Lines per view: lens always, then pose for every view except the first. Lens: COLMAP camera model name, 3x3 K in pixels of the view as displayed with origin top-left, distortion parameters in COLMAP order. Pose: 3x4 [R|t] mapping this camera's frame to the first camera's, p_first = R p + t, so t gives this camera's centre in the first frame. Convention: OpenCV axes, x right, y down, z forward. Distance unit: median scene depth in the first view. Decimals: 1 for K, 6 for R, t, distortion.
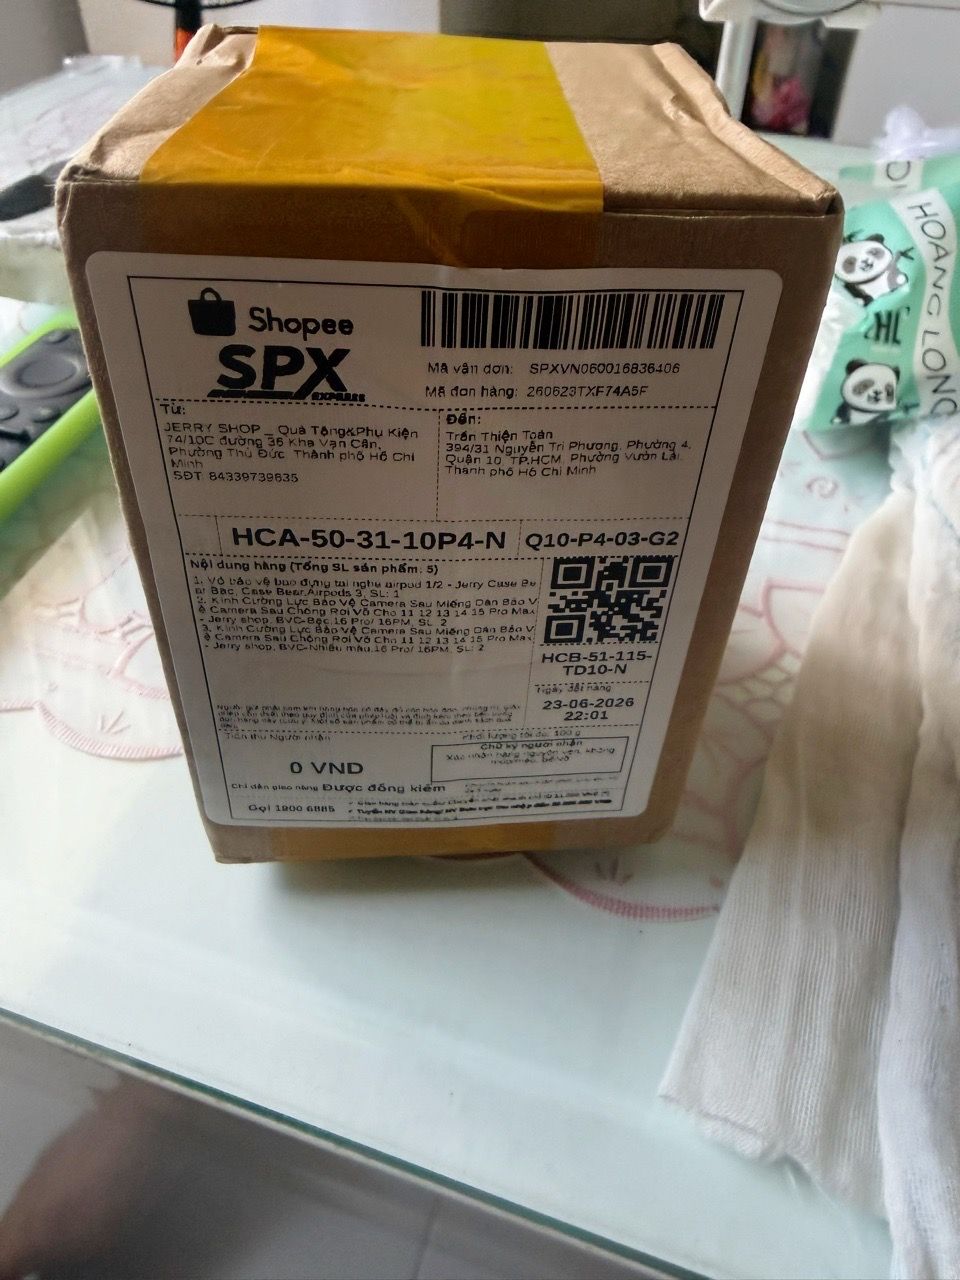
lens RADIAL K [[901.3, 0, 482.4], [0, 901.3, 638.7], [0, 0, 1]] dist [0.022011, 0.000560]
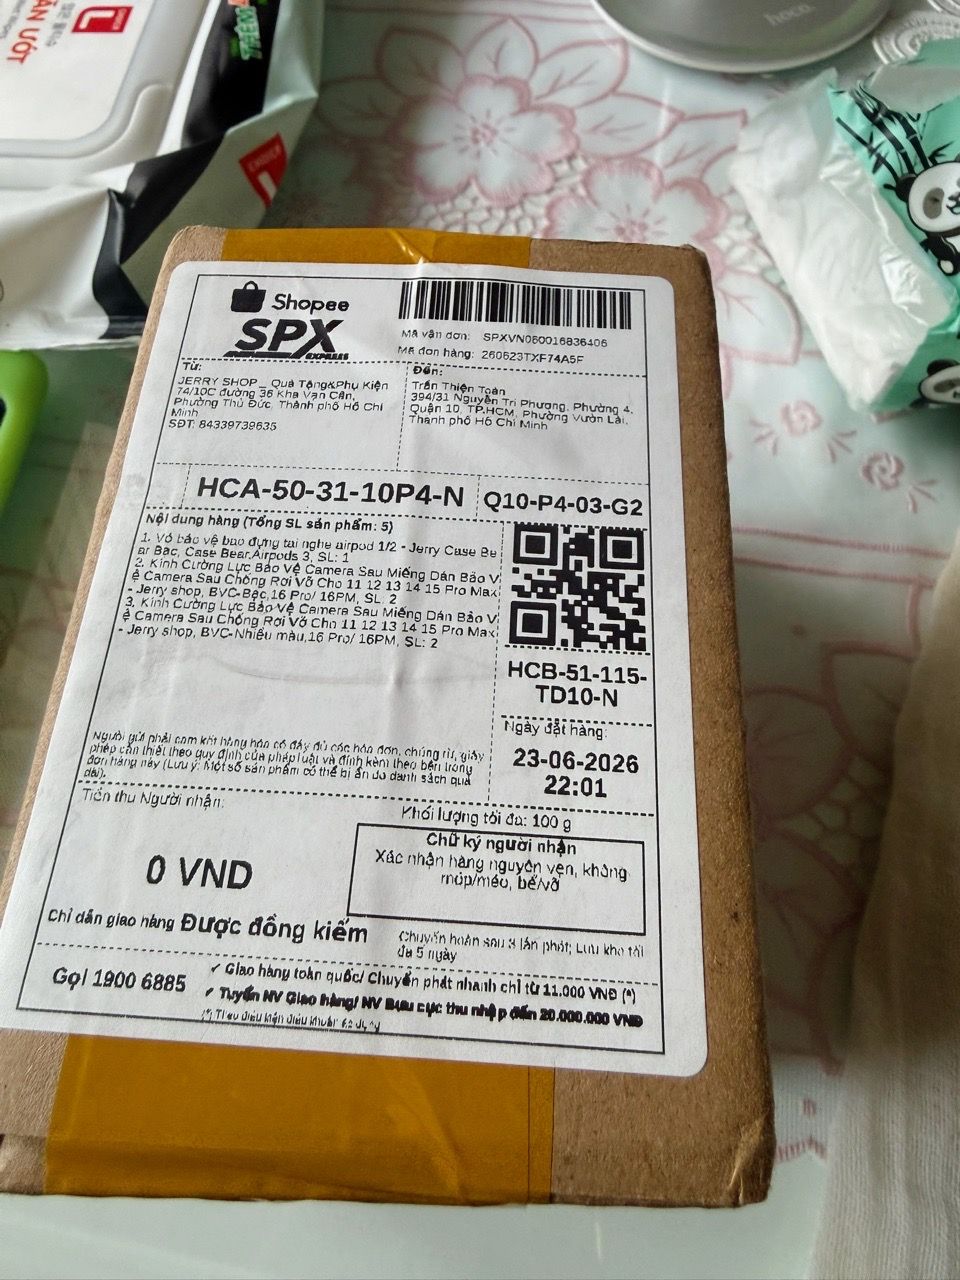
lens RADIAL K [[901.3, 0, 477.9], [0, 901.3, 639.4], [0, 0, 1]] dist [0.022011, 0.000560]
pose [[0.996532, -0.011355, -0.082436, 0.116884], [-0.069234, 0.436456, -0.897058, 0.817807], [0.046165, 0.899654, 0.434156, 0.684092]]
